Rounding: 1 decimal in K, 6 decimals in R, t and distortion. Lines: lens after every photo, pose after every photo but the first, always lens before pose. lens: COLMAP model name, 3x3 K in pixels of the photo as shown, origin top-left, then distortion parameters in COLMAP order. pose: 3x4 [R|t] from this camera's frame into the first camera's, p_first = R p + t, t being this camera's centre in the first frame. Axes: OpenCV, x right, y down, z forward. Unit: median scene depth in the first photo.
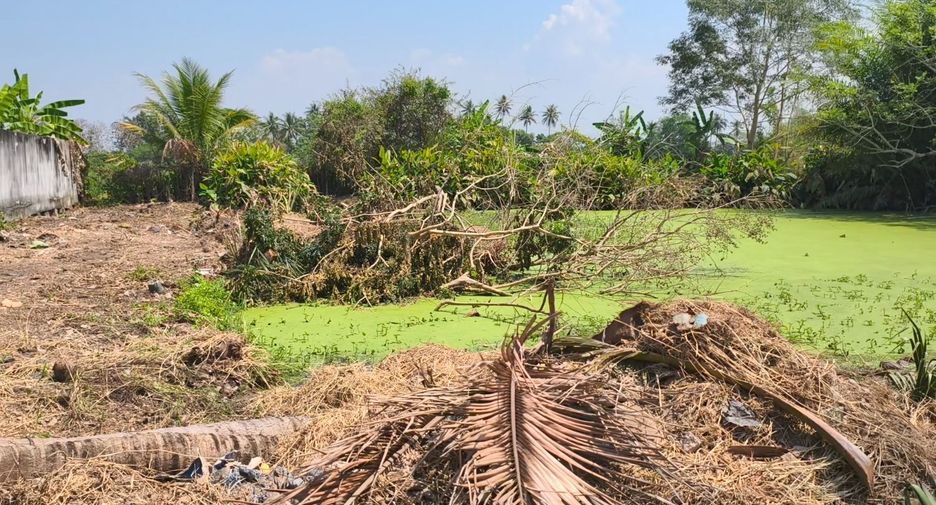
lens RADIAL K [[676.4, 0, 468.0], [0, 676.4, 252.5], [0, 0, 1]] dist [-0.064825, 0.002069]
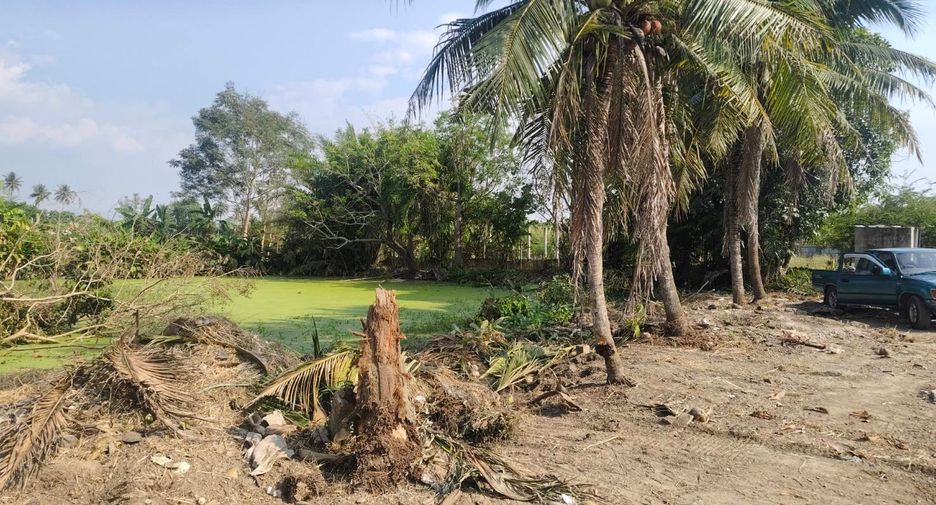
lens RADIAL K [[642.2, 0, 472.3], [0, 642.2, 260.2], [0, 0, 1]] dist [0.038466, -0.056857]
pose [[0.752344, 0.001524, 0.658769, -0.104216], [0.057626, 0.996012, -0.068116, 0.019550], [-0.656246, 0.089209, 0.749255, -0.312830]]
